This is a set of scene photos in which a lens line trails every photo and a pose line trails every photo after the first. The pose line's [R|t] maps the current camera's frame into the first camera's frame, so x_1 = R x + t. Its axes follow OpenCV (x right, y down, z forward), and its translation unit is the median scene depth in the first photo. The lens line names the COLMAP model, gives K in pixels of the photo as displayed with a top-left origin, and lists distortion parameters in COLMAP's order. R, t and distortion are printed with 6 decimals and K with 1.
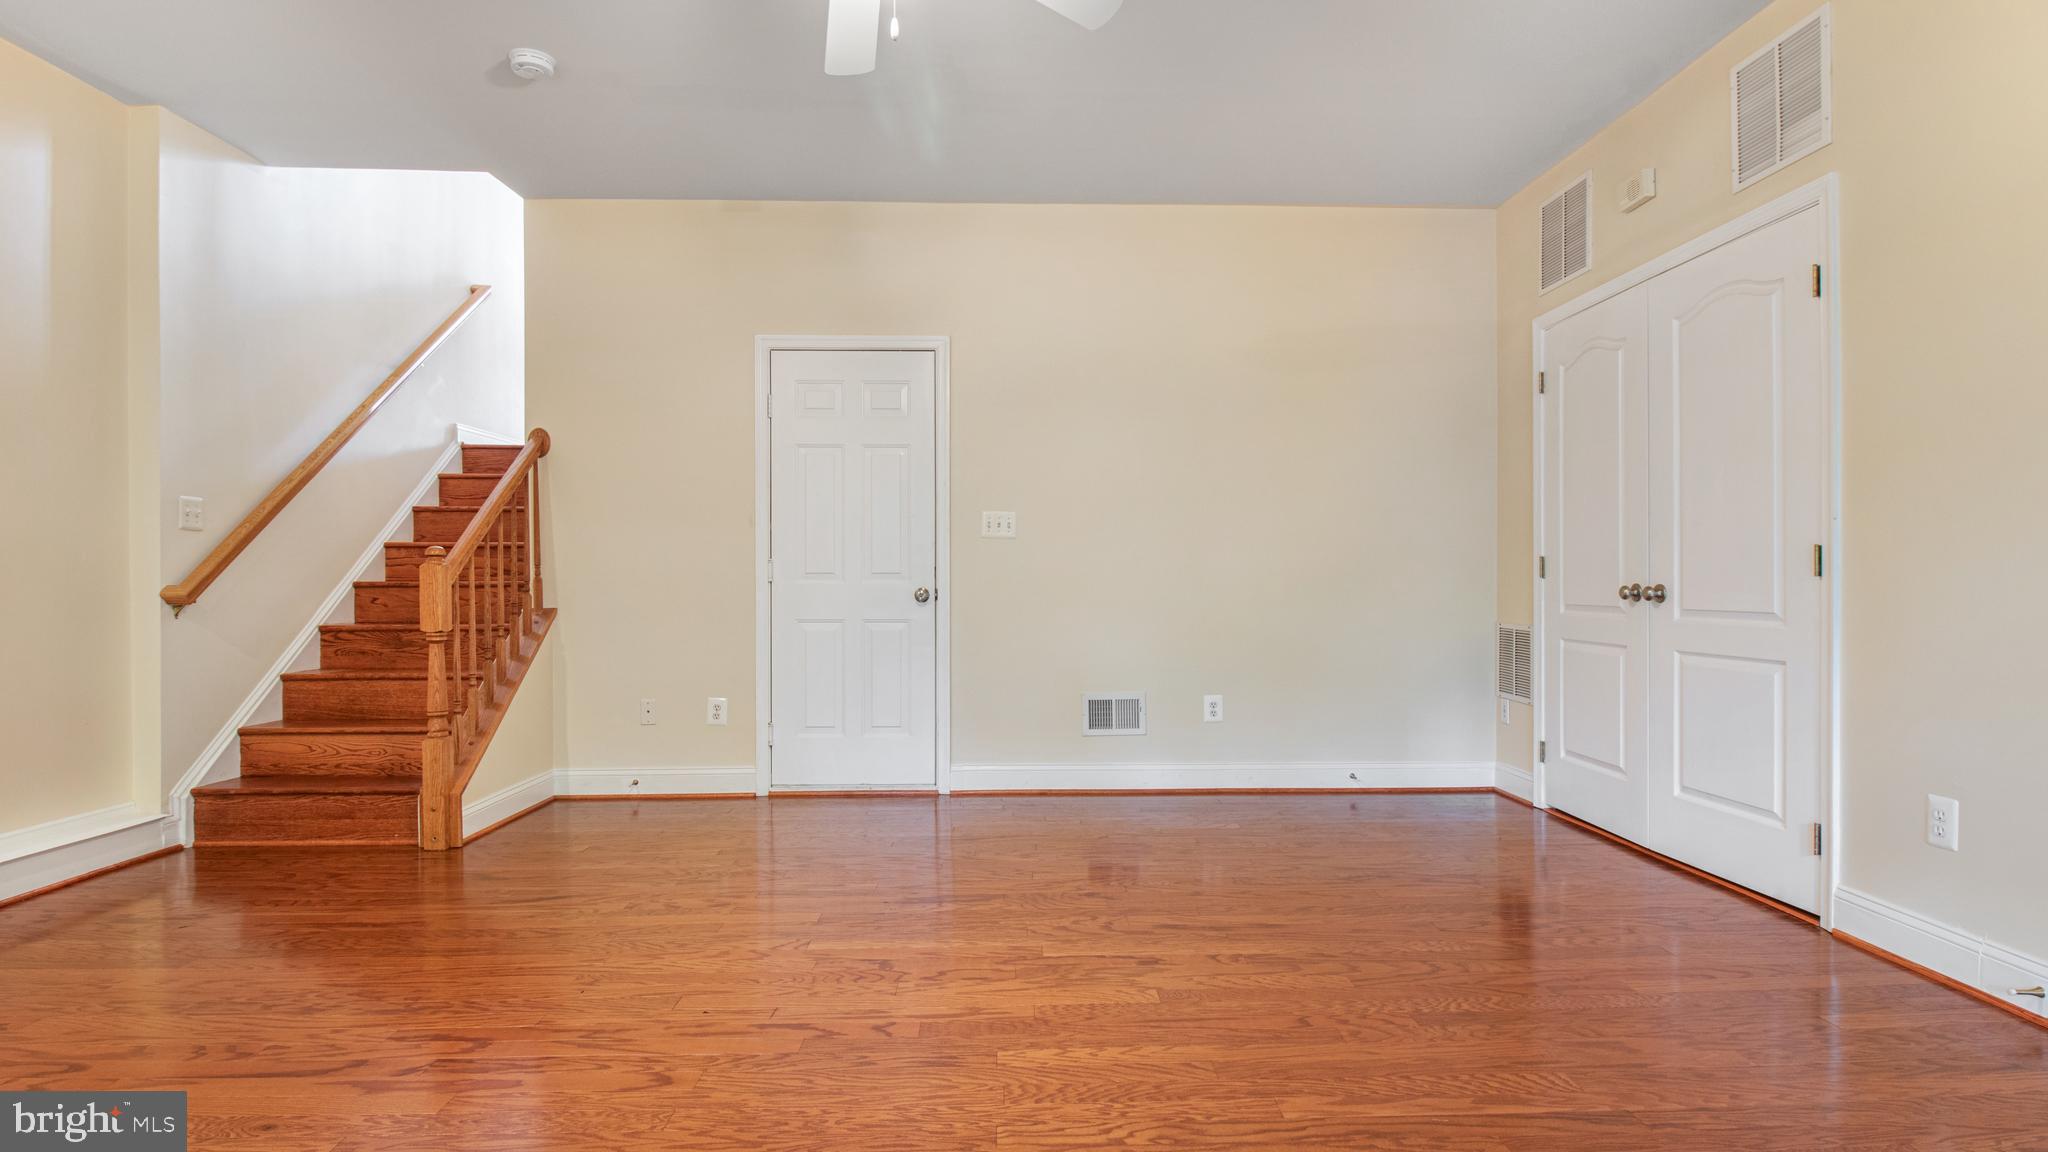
lens RADIAL K [[1041.4, 0, 1032.6], [0, 1041.4, 581.0], [0, 0, 1]] dist [0.000795, -0.013639]
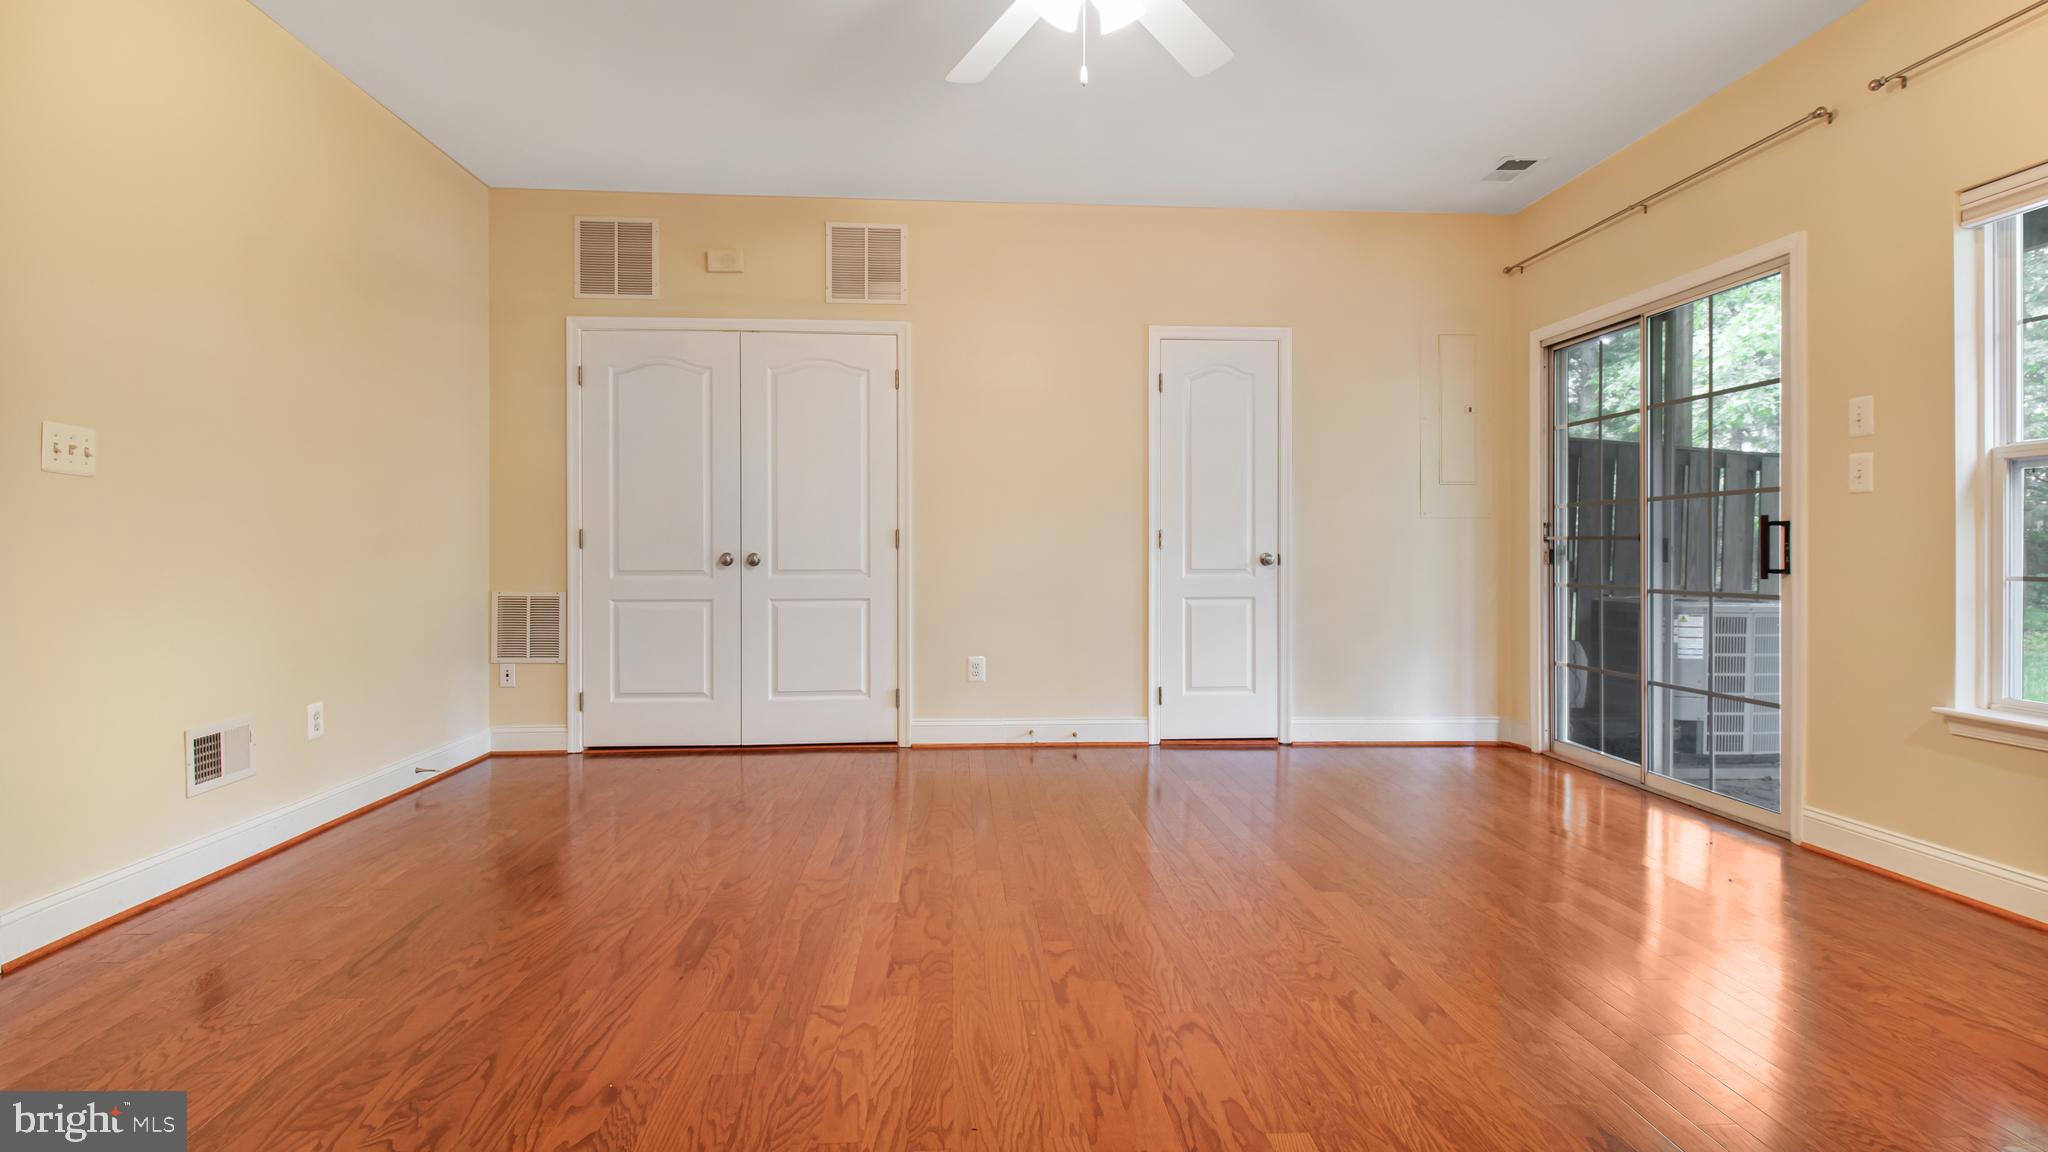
lens RADIAL K [[1022.6, 0, 1027.6], [0, 1022.6, 555.6], [0, 0, 1]] dist [0.004989, -0.015275]
pose [[-0.051380, -0.005740, 0.998663, -0.925031], [0.001605, 0.999982, 0.005830, -0.001060], [-0.998678, 0.001902, -0.051370, 0.818073]]
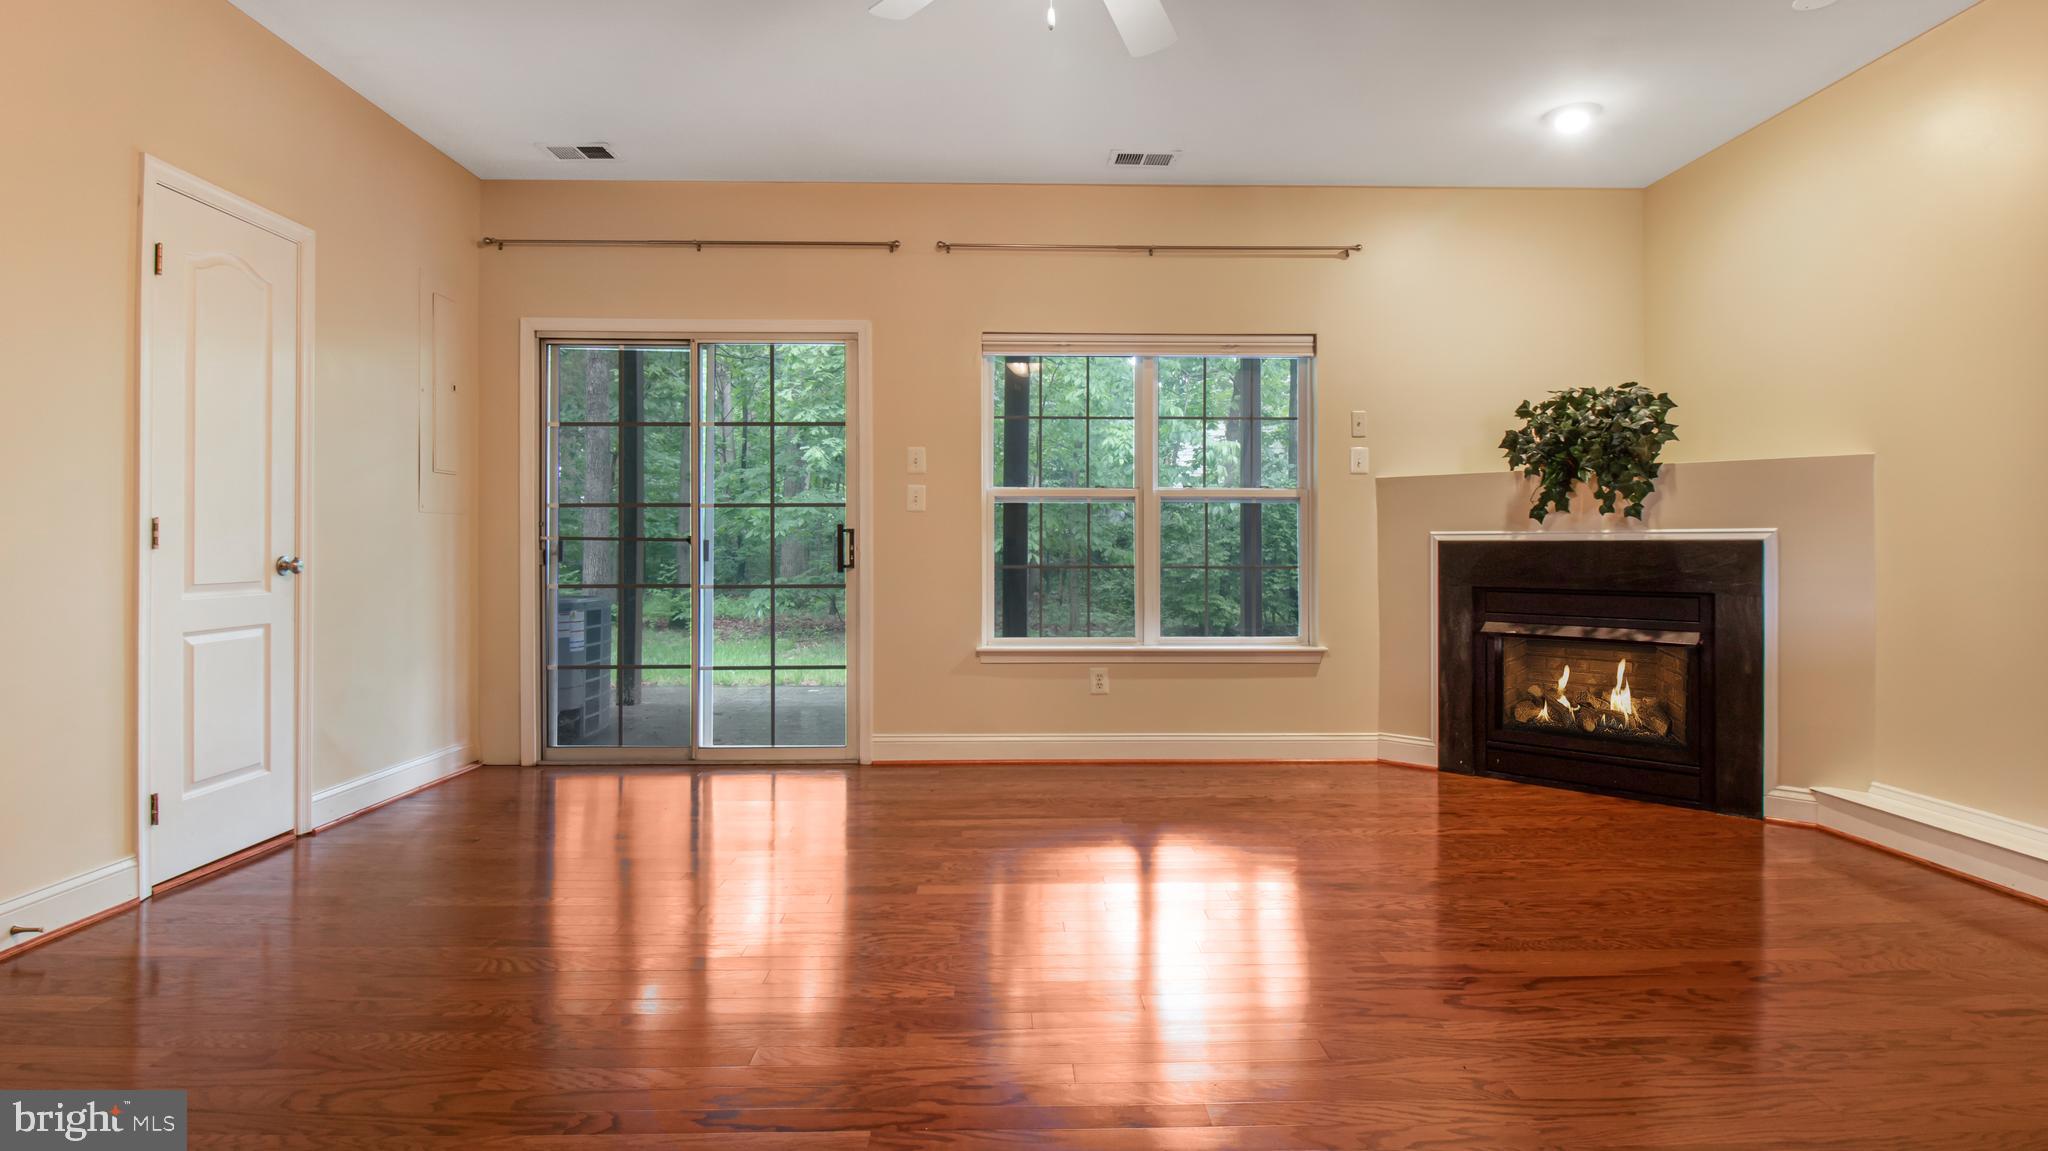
lens RADIAL K [[1006.9, 0, 1034.8], [0, 1006.9, 535.8], [0, 0, 1]] dist [0.022333, -0.027715]
pose [[-0.999963, 0.000627, -0.008632, -0.077465], [0.000712, 0.999952, -0.009778, -0.005674], [0.008625, -0.009784, -0.999915, 1.455821]]
